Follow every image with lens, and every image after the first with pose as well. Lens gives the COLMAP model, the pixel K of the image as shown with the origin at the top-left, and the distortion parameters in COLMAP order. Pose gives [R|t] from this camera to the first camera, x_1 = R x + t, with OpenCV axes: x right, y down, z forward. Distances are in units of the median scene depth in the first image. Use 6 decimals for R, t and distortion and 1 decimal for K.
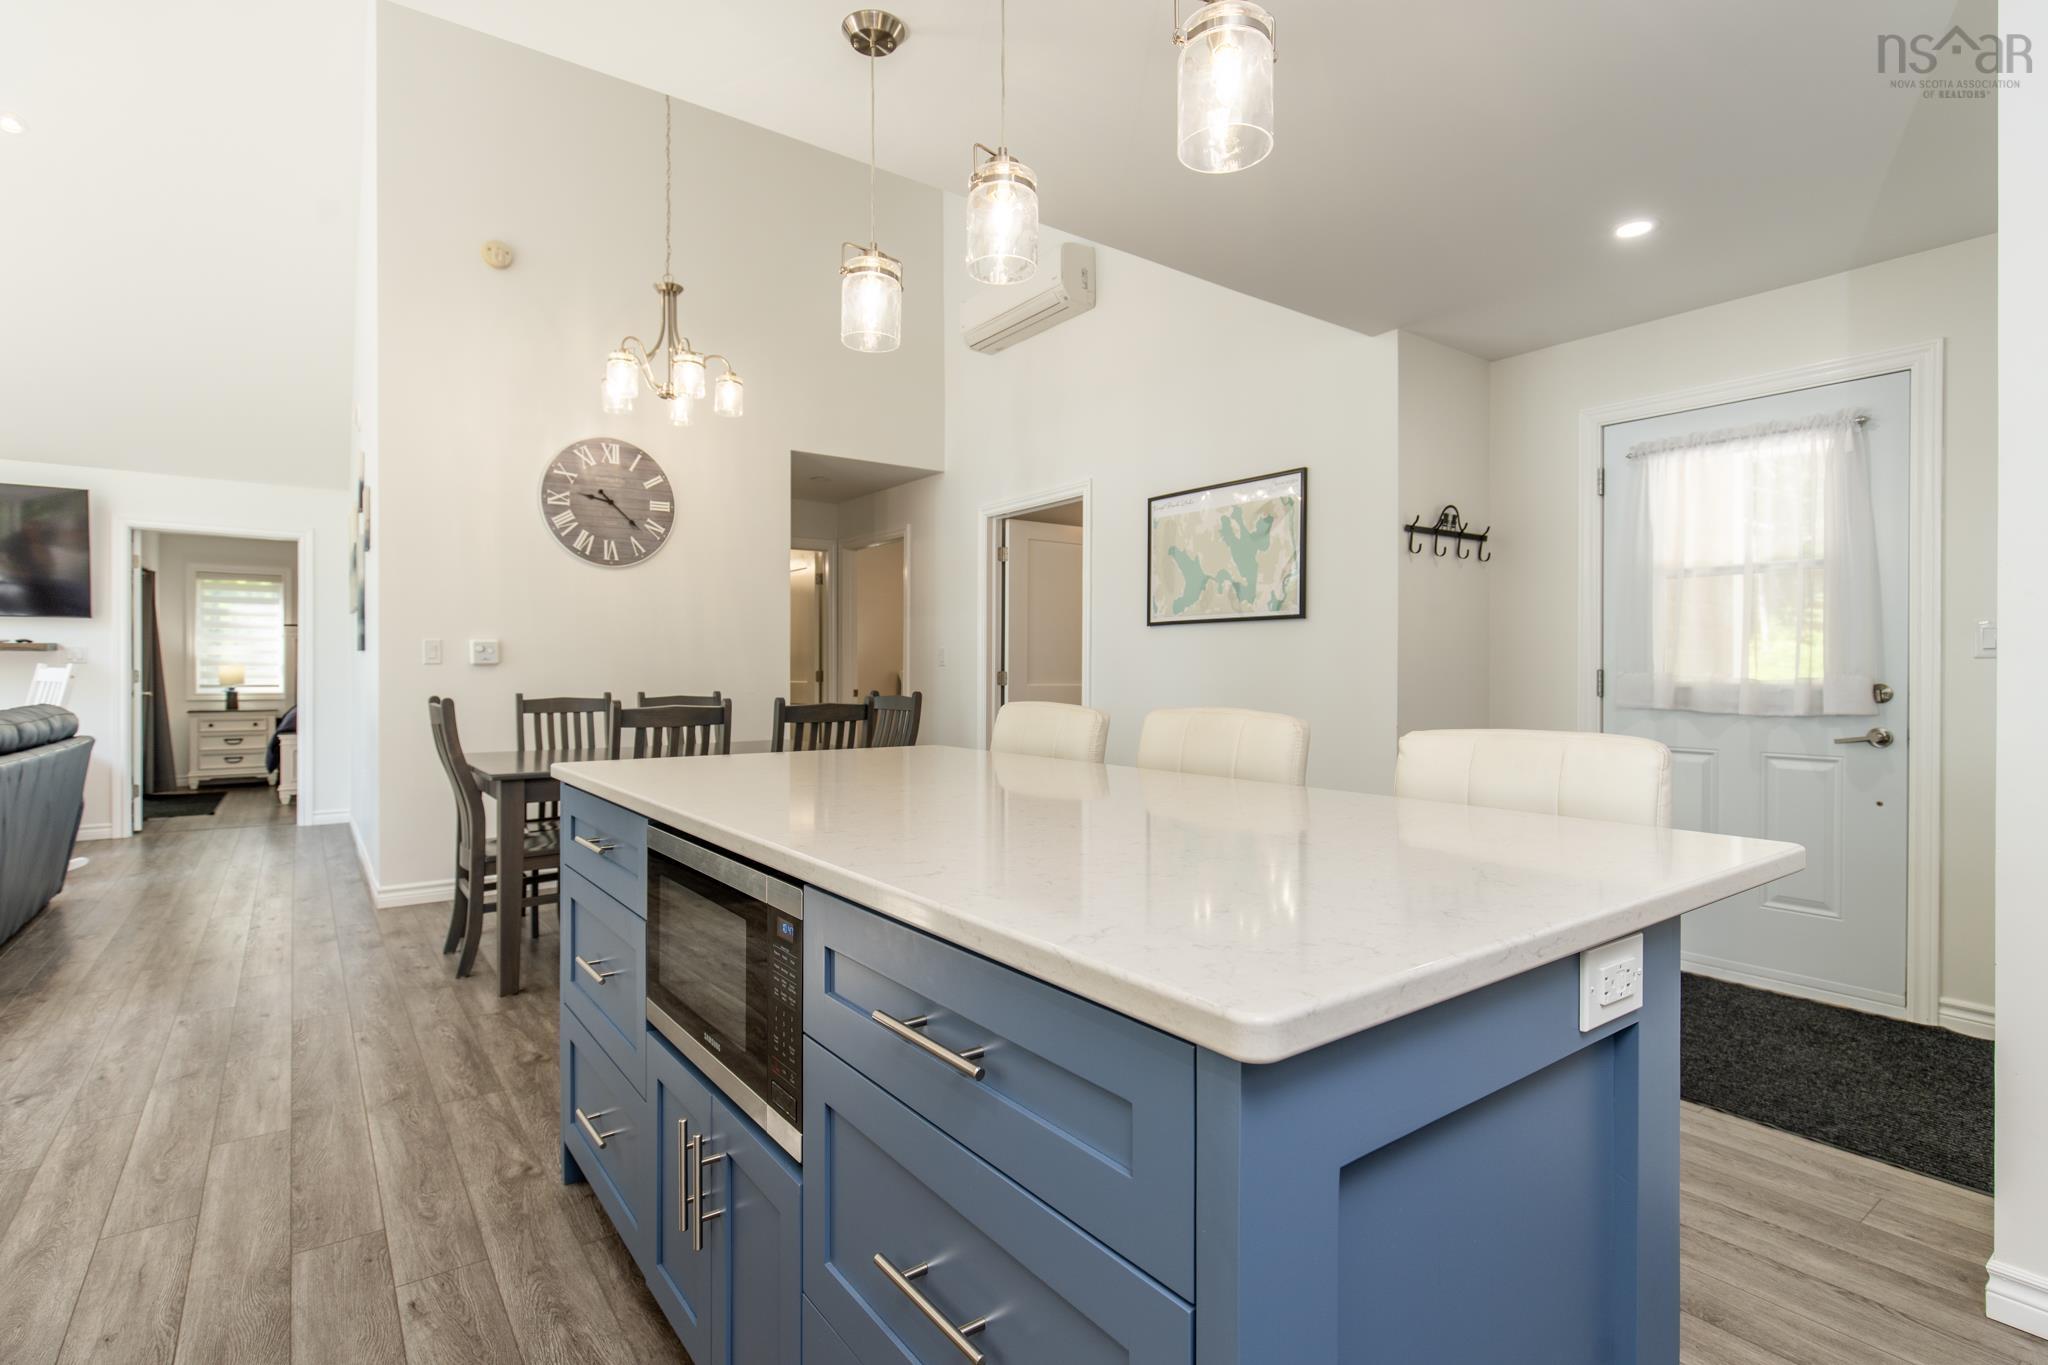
lens RADIAL K [[987.2, 0, 1015.7], [0, 987.2, 684.4], [0, 0, 1]] dist [0.001459, -0.001333]
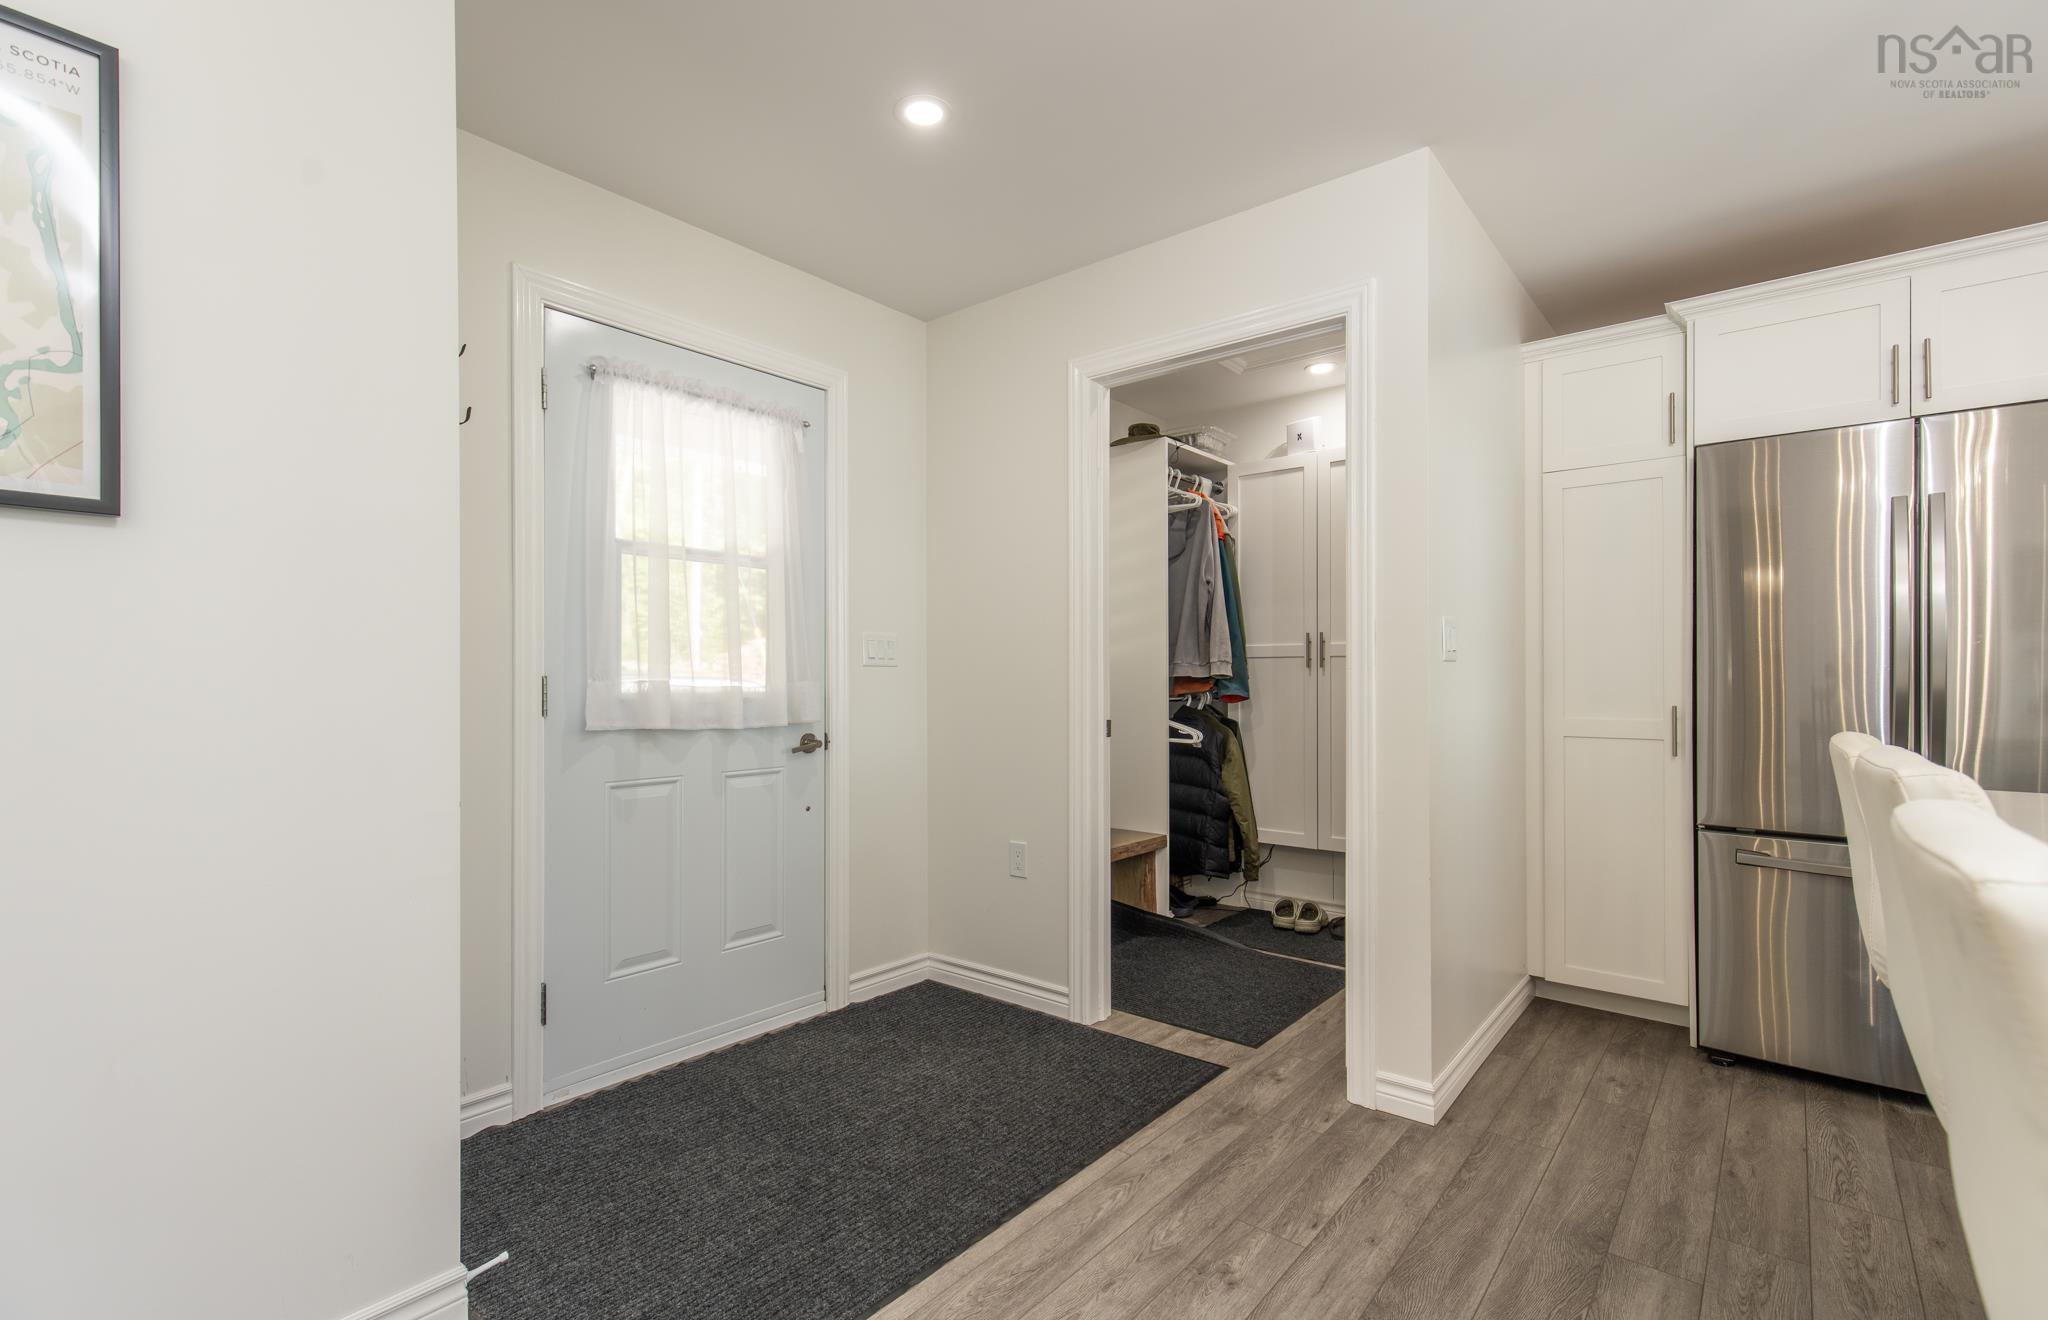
lens RADIAL K [[933.1, 0, 1012.5], [0, 933.1, 678.4], [0, 0, 1]] dist [0.005639, 0.000381]
pose [[-0.239843, -0.000206, 0.970812, -0.106199], [0.013110, 0.999908, 0.003451, -0.013755], [-0.970723, 0.013555, -0.239818, 1.062849]]
